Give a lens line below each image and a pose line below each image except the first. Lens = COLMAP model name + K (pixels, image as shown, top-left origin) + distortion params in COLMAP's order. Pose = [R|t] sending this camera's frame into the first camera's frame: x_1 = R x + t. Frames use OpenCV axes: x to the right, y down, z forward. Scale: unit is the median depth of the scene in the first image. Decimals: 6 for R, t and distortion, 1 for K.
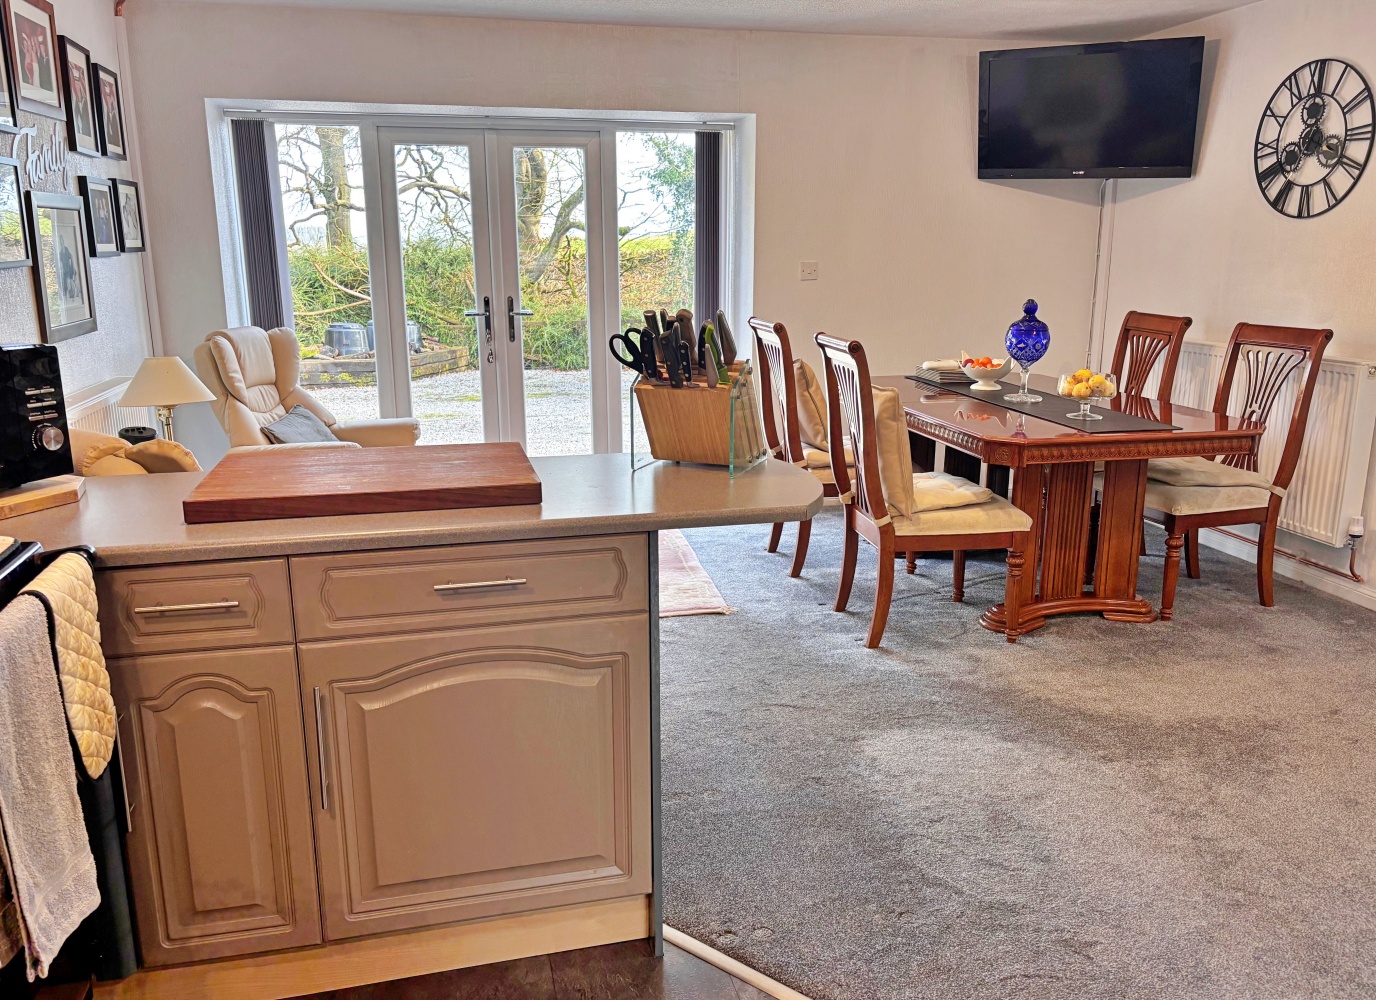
lens RADIAL K [[1064.6, 0, 694.1], [0, 1064.6, 506.0], [0, 0, 1]] dist [0.047191, -0.040538]
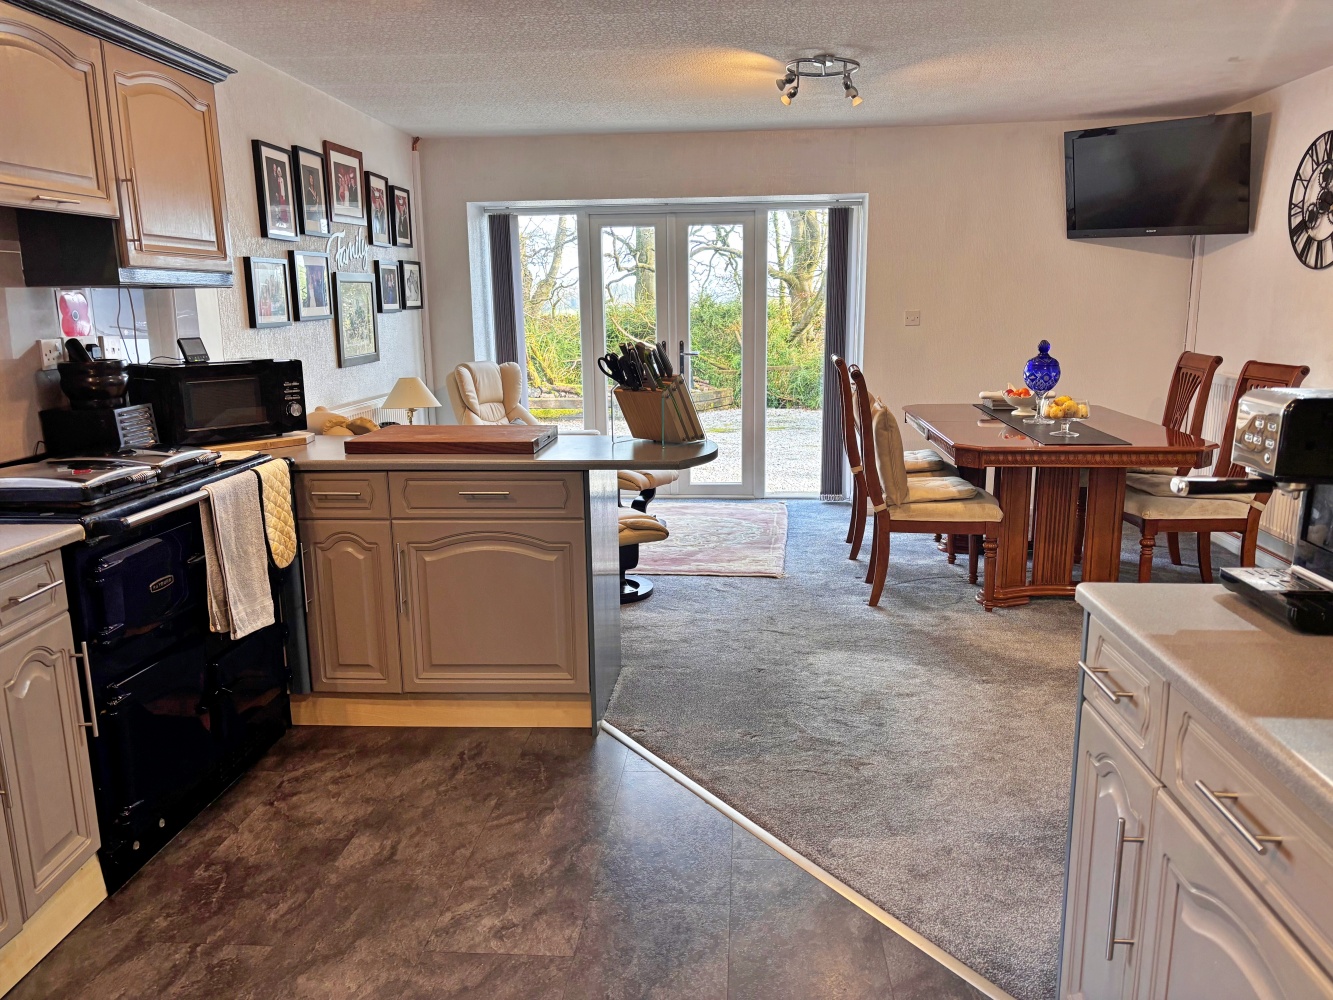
lens RADIAL K [[999.0, 0, 665.2], [0, 999.0, 510.9], [0, 0, 1]] dist [0.059187, -0.049460]
pose [[0.953567, 0.051236, -0.296792, 0.261448], [-0.060123, 0.997972, -0.020889, 0.053441], [0.295120, 0.037764, 0.954714, -0.226252]]
